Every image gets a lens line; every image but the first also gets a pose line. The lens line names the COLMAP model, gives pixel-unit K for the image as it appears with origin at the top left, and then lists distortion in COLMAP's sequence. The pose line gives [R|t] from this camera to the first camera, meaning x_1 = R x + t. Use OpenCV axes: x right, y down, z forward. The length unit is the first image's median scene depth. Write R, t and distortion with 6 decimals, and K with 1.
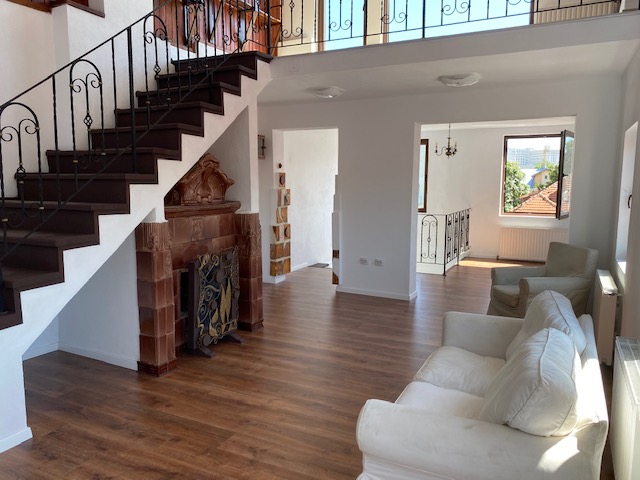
lens RADIAL K [[491.6, 0, 315.3], [0, 491.6, 240.8], [0, 0, 1]] dist [0.013943, -0.016371]
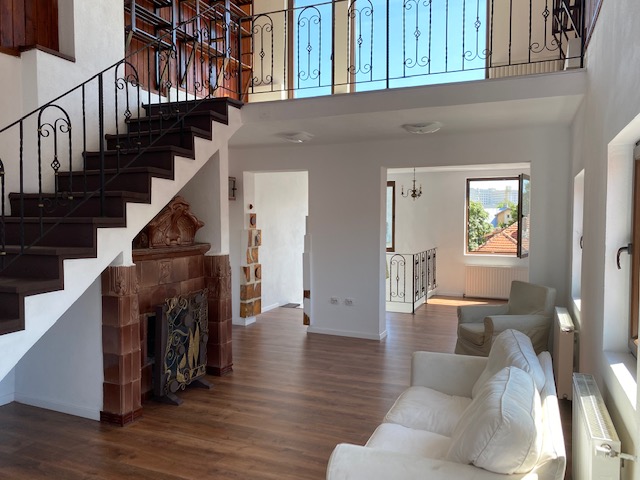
lens RADIAL K [[491.6, 0, 325.7], [0, 491.6, 240.2], [0, 0, 1]] dist [0.013943, -0.016371]
pose [[0.996794, -0.003783, 0.079925, 0.001669], [0.010088, 0.996853, -0.078630, -0.006632], [-0.079376, 0.079184, 0.993695, -0.015679]]
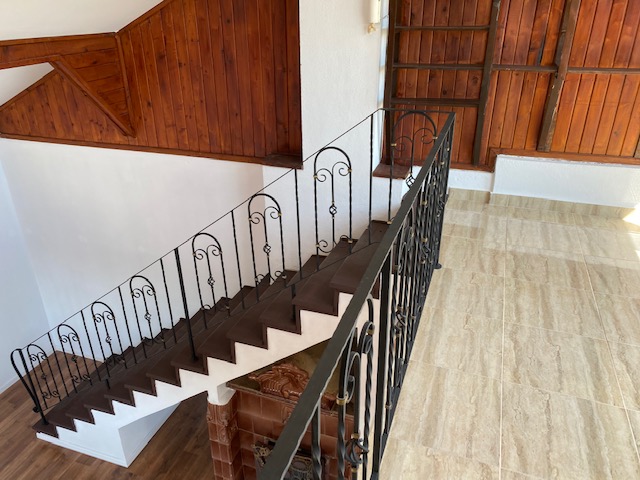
lens RADIAL K [[491.6, 0, 321.2], [0, 491.6, 241.9], [0, 0, 1]] dist [0.013943, -0.016371]
pose [[0.257533, 0.539099, -0.801903, 0.310332], [-0.055111, 0.836740, 0.544820, -0.687122], [0.964696, -0.096116, 0.245199, 0.737042]]
